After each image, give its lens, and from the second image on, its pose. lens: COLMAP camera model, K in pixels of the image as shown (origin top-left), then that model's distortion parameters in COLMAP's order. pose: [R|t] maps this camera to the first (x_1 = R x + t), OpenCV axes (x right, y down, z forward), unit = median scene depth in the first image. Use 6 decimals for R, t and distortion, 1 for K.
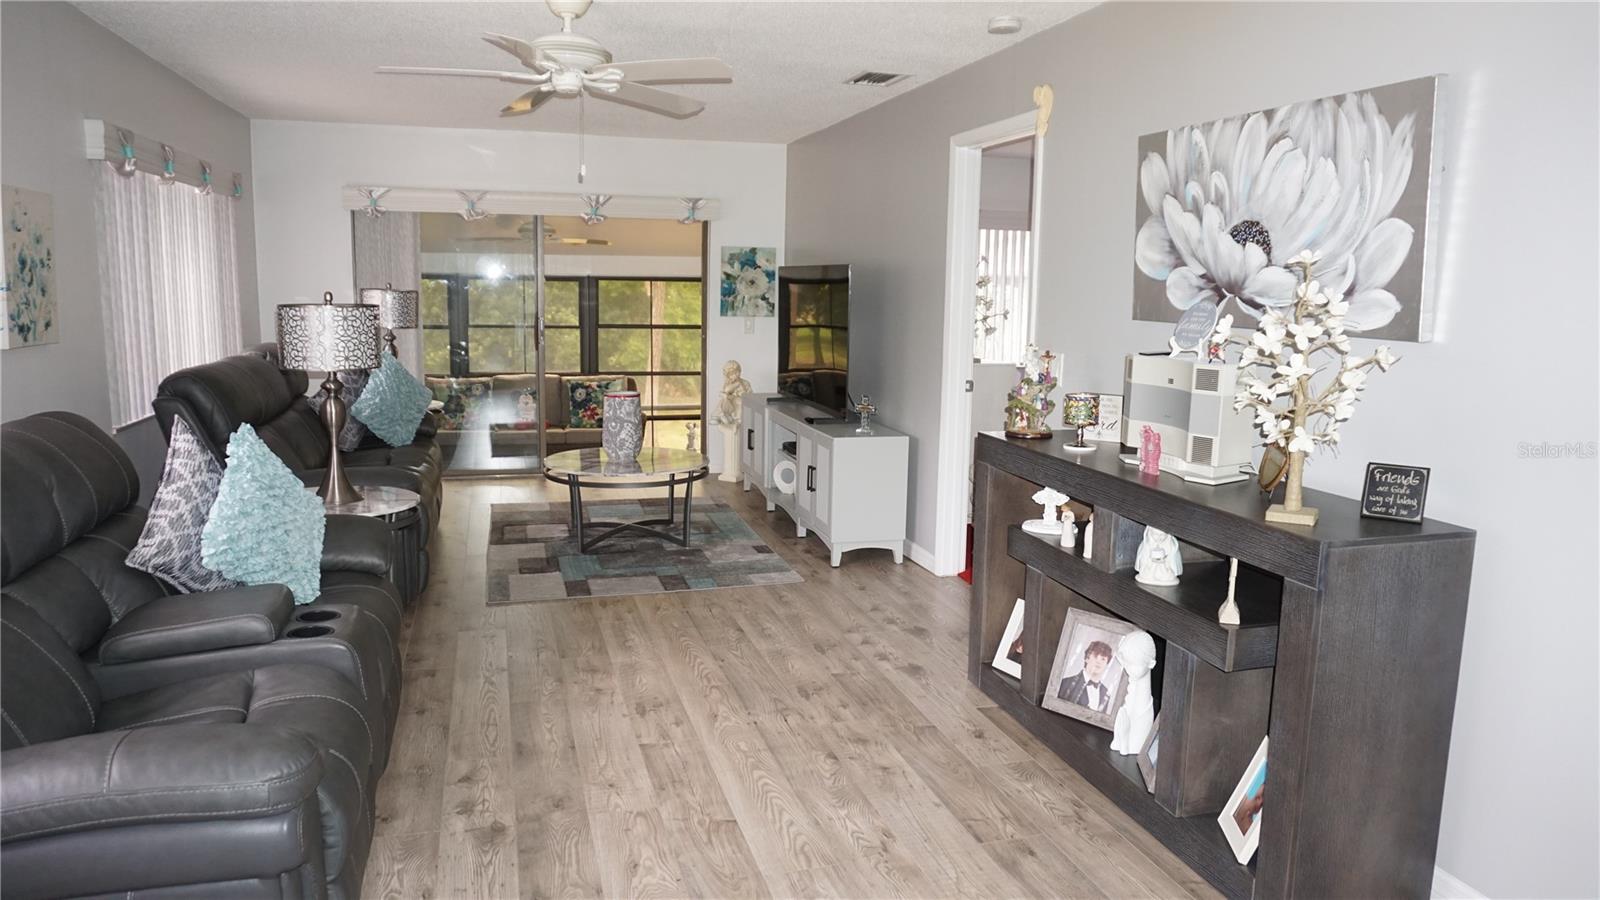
lens RADIAL K [[1075.7, 0, 803.5], [0, 1075.7, 459.3], [0, 0, 1]] dist [-0.066539, 0.035732]
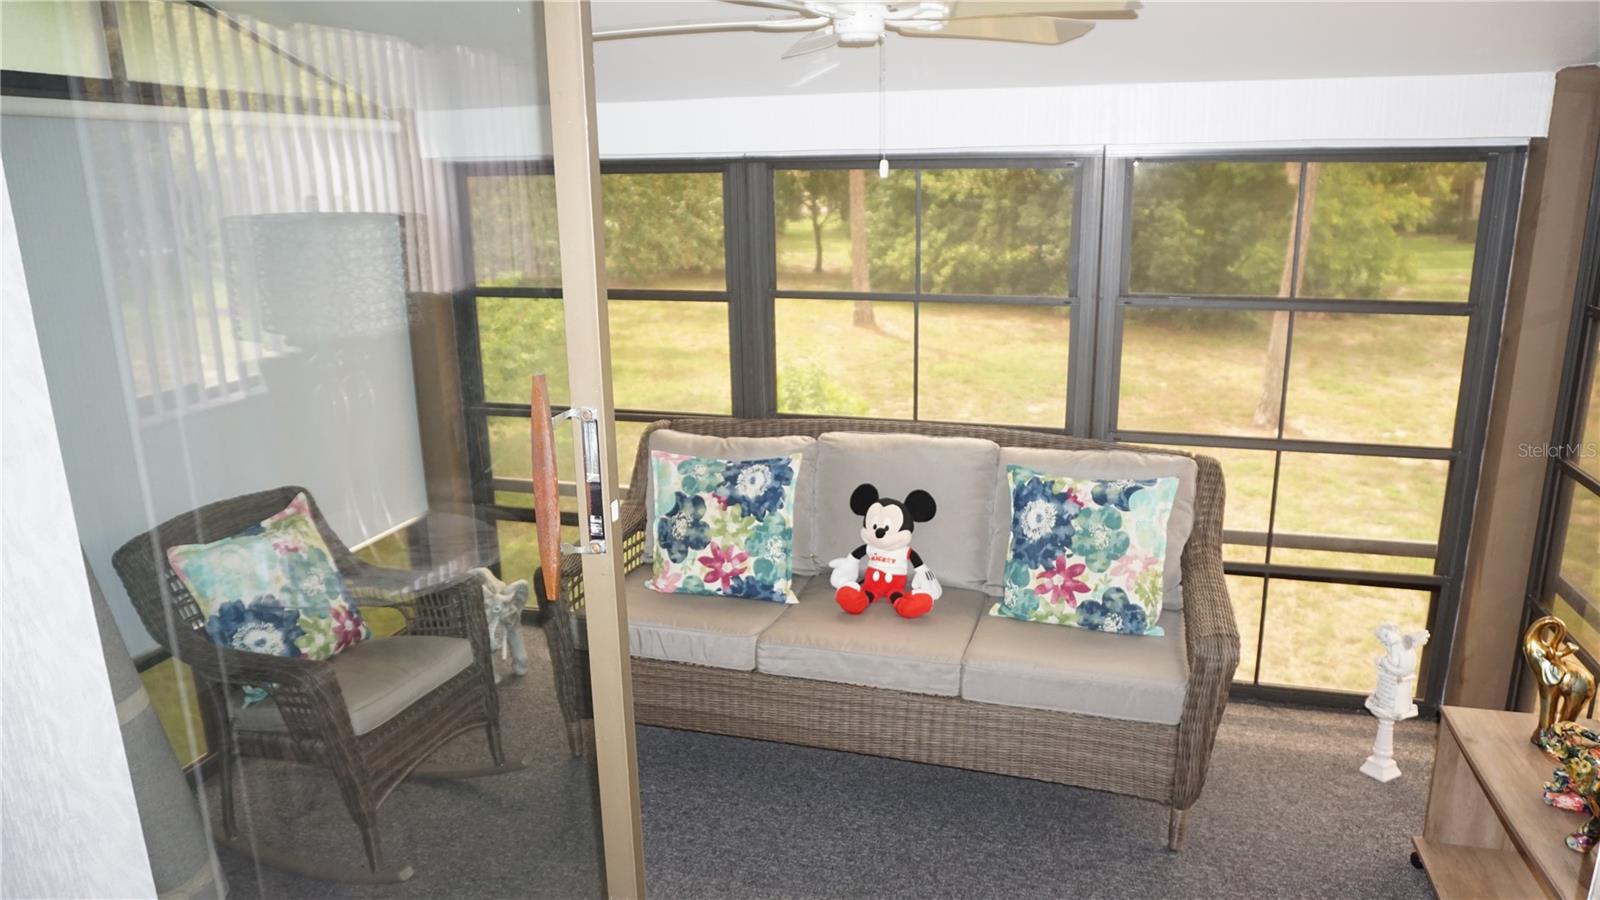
lens RADIAL K [[1075.7, 0, 803.5], [0, 1075.7, 459.3], [0, 0, 1]] dist [-0.066539, 0.035732]
pose [[0.846831, 0.108183, -0.520743, -0.241982], [-0.052680, 0.991341, 0.120279, -0.276791], [0.529246, -0.074423, 0.845198, 1.655891]]
